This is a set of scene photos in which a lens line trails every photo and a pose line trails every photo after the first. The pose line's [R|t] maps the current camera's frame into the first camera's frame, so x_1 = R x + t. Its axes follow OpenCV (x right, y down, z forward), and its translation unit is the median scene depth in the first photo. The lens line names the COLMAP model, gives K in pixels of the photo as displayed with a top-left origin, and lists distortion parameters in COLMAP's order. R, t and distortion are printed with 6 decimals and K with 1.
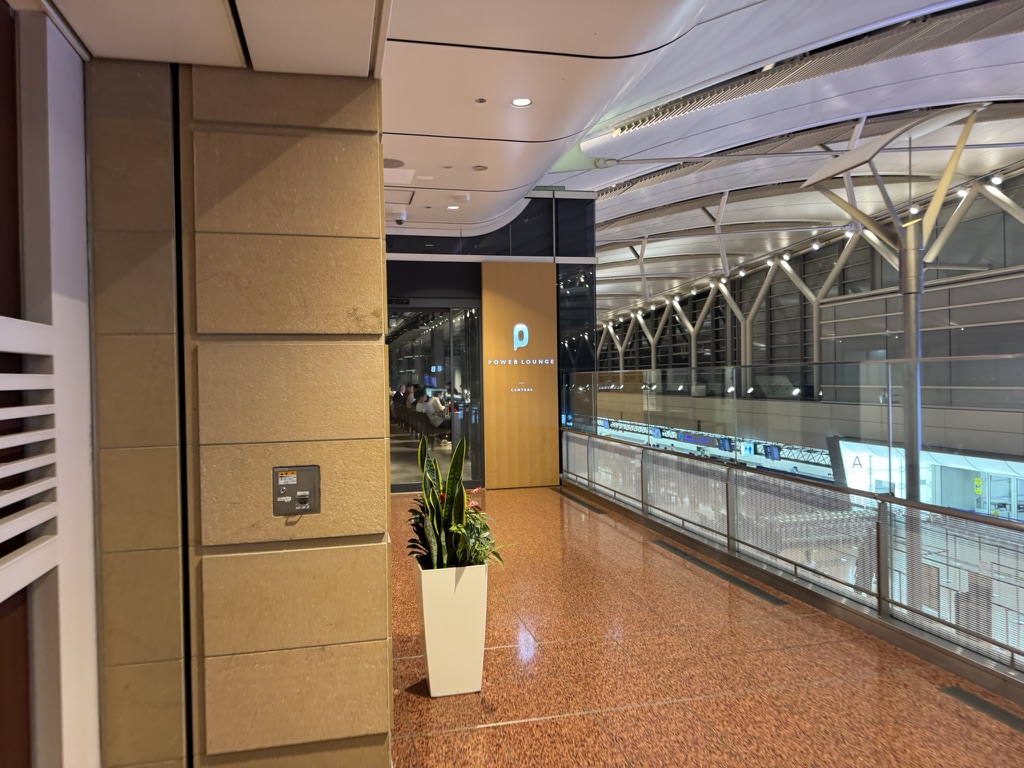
lens RADIAL K [[733.0, 0, 512.0], [0, 733.0, 384.0], [0, 0, 1]] dist [-0.005074, -0.002780]
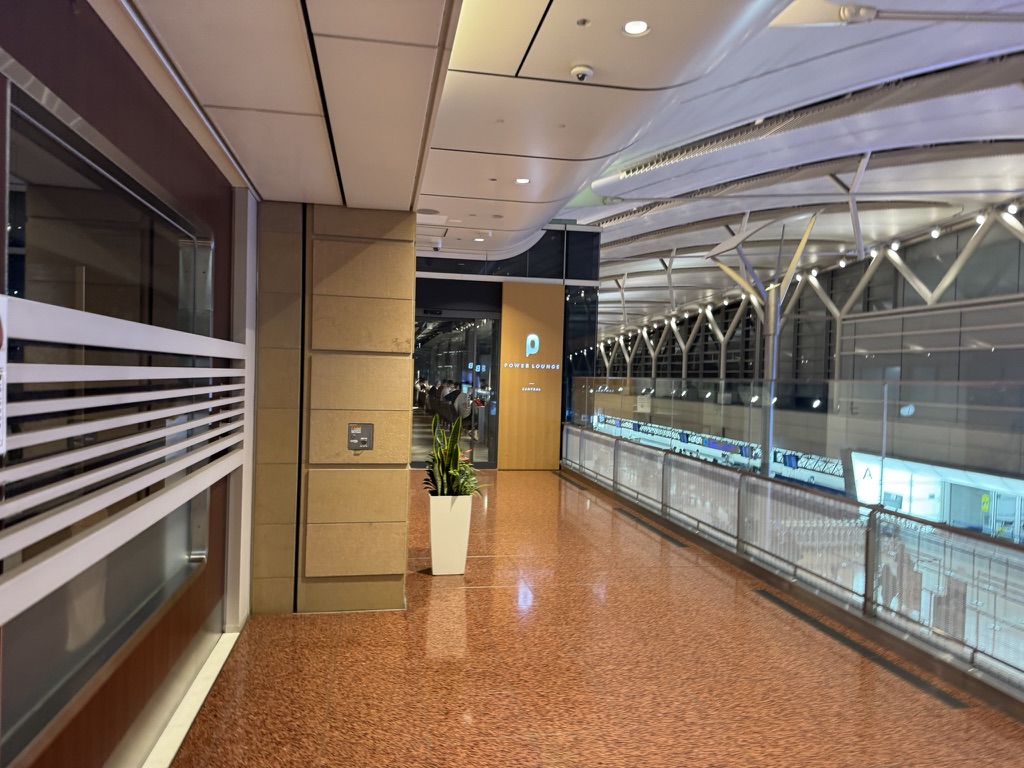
lens RADIAL K [[710.3, 0, 512.0], [0, 710.3, 384.0], [0, 0, 1]] dist [0.061495, -0.000937]
pose [[0.997876, 0.045226, -0.046878, 0.035429], [-0.045163, 0.998977, 0.002397, -0.001762], [0.046938, -0.000275, 0.998898, -0.167602]]
